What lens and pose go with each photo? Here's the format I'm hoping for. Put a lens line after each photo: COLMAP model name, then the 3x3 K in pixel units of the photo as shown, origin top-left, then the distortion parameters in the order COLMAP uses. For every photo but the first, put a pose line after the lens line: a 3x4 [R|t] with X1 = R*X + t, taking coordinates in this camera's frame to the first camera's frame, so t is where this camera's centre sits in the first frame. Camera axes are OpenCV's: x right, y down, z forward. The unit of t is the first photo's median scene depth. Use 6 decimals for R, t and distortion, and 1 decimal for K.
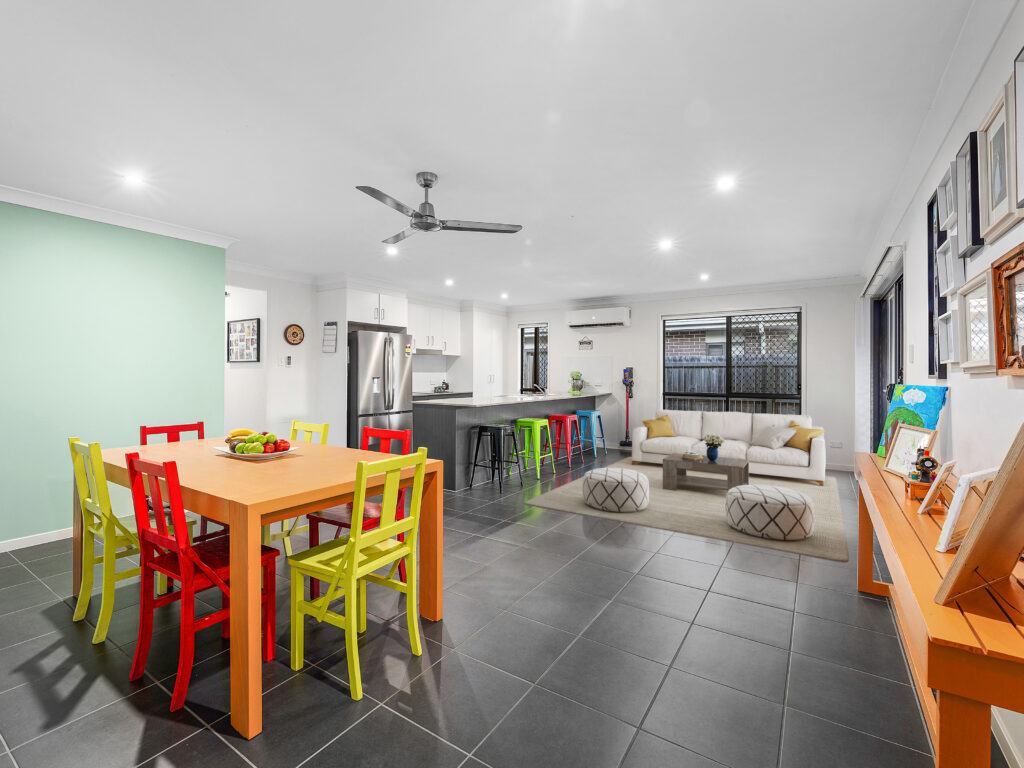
lens RADIAL K [[467.6, 0, 499.4], [0, 467.6, 378.4], [0, 0, 1]] dist [-0.000246, 0.000431]
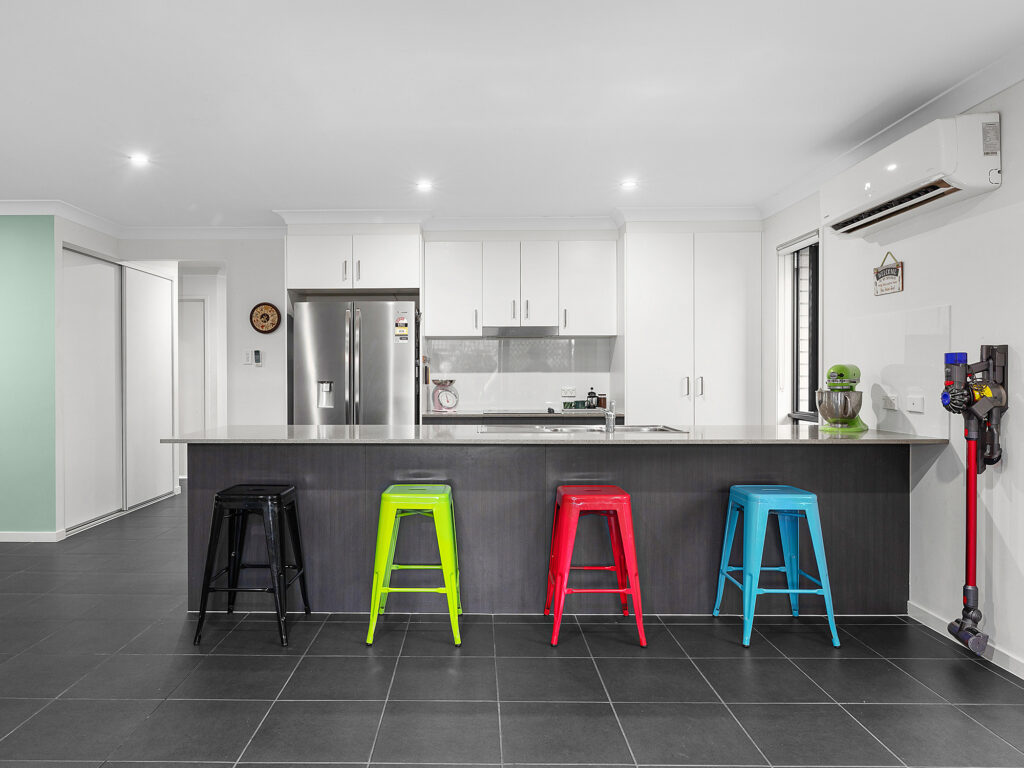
lens RADIAL K [[689.6, 0, 512.0], [0, 689.6, 384.0], [0, 0, 1]] dist [0.005569, 0.000789]
pose [[0.551807, 0.004554, -0.833960, 0.489294], [-0.006439, 0.999979, 0.001200, -0.001349], [0.833947, 0.004707, 0.551824, 0.617725]]
